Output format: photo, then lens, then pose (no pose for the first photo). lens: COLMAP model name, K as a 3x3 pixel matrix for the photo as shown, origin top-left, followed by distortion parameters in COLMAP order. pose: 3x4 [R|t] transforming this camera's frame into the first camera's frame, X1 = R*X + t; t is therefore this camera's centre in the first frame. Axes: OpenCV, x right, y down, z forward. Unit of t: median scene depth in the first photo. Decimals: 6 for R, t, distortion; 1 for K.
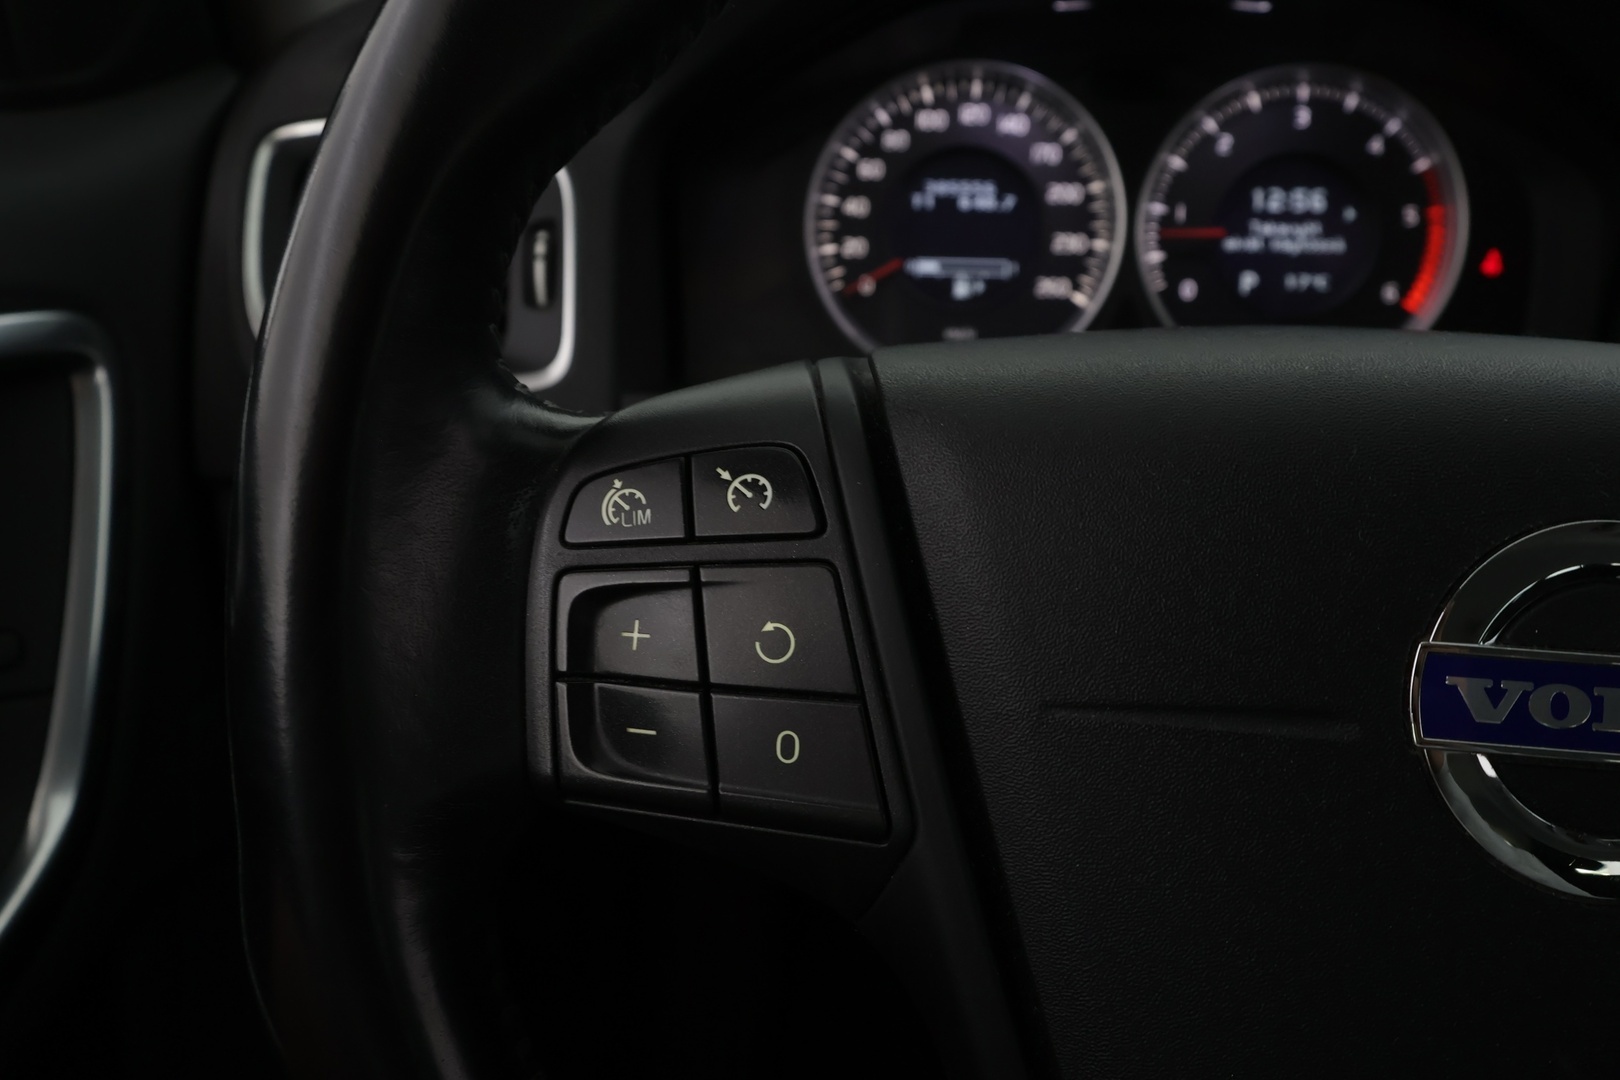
lens RADIAL K [[1278.8, 0, 801.4], [0, 1278.8, 535.8], [0, 0, 1]] dist [-0.002546, -0.004871]
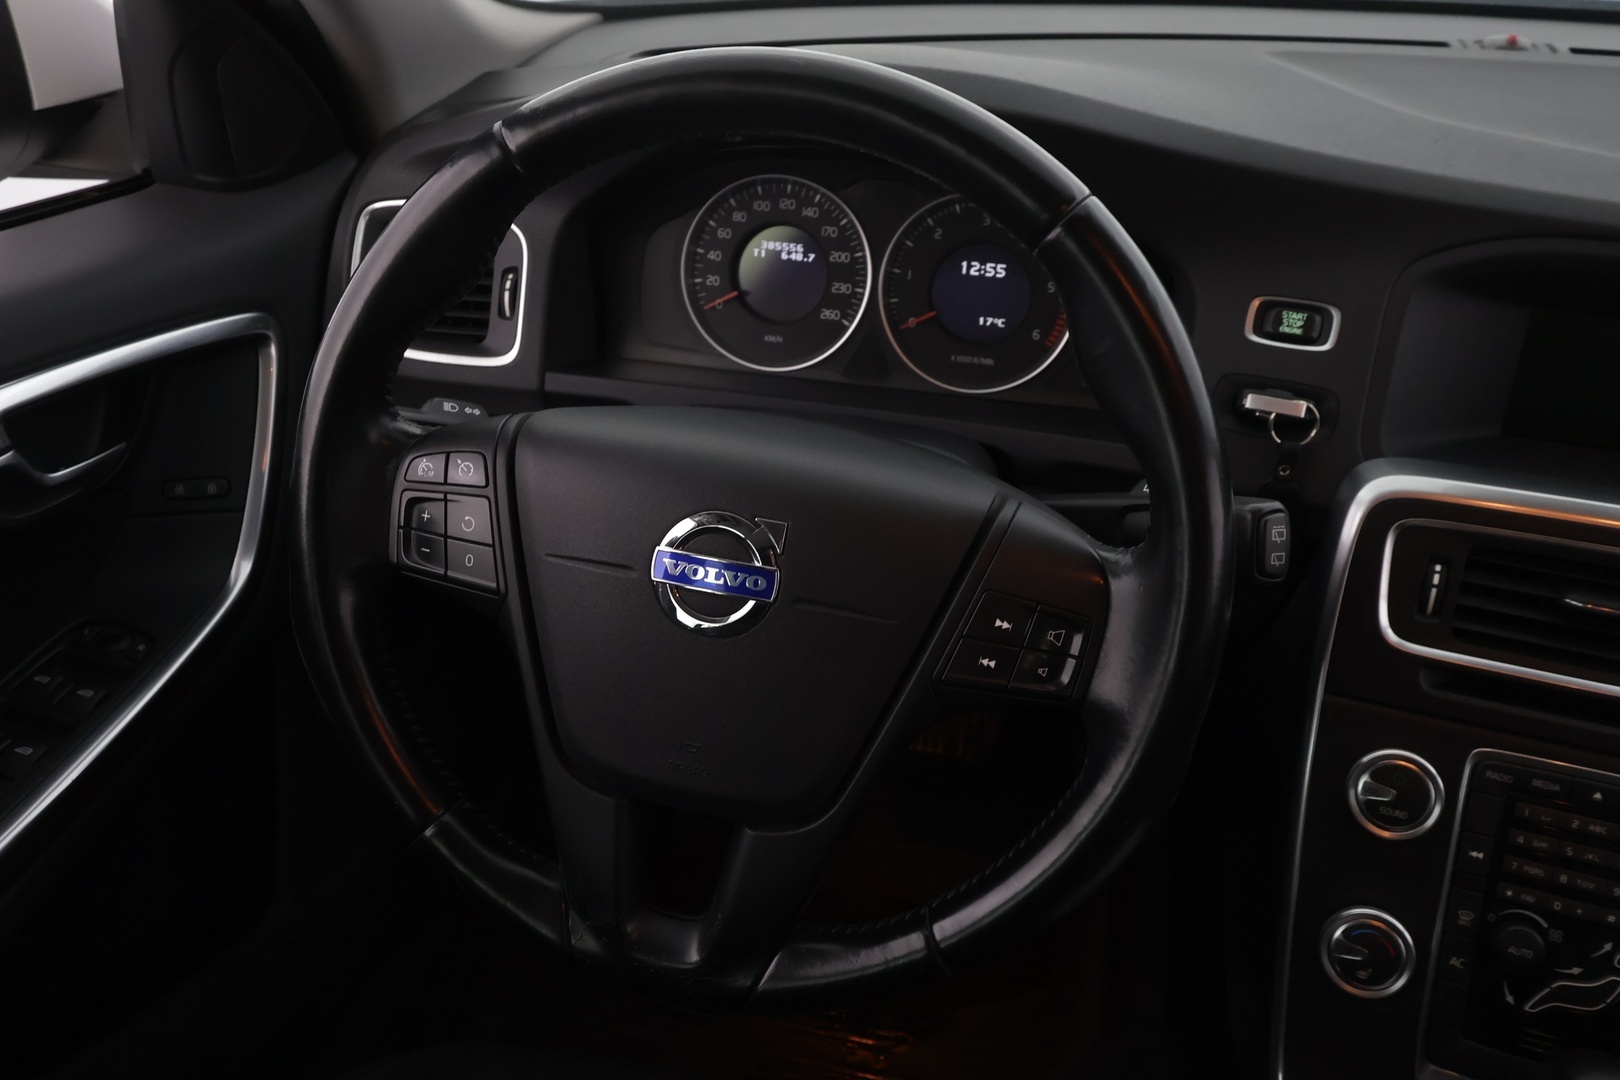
lens RADIAL K [[1278.8, 0, 802.1], [0, 1278.8, 527.1], [0, 0, 1]] dist [-0.002546, -0.004871]
pose [[0.985963, 0.097704, -0.135392, 0.414401], [-0.082548, 0.990118, 0.113365, -0.110118], [0.145130, -0.100597, 0.984285, -0.636058]]
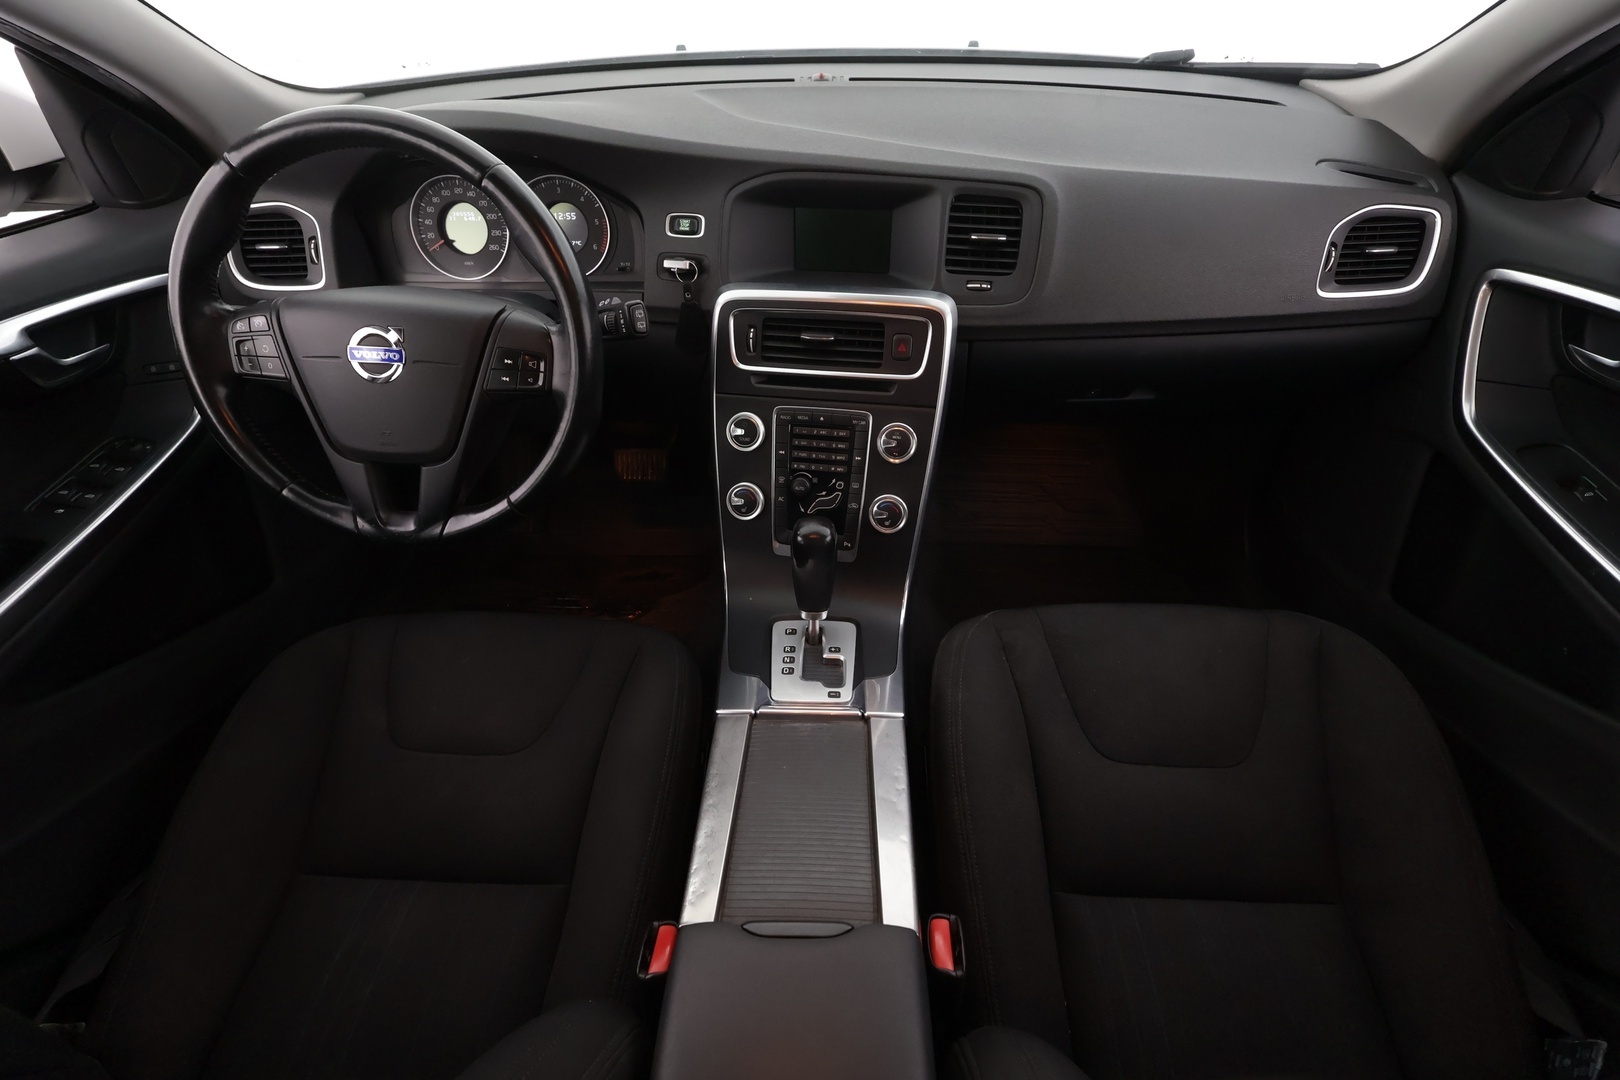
lens RADIAL K [[748.4, 0, 809.7], [0, 748.4, 536.5], [0, 0, 1]] dist [-0.001162, -0.000312]
pose [[0.999477, -0.028777, 0.014748, 0.964951], [0.023653, 0.961613, 0.273386, 0.011617], [-0.022049, -0.272894, 0.961791, -1.061745]]
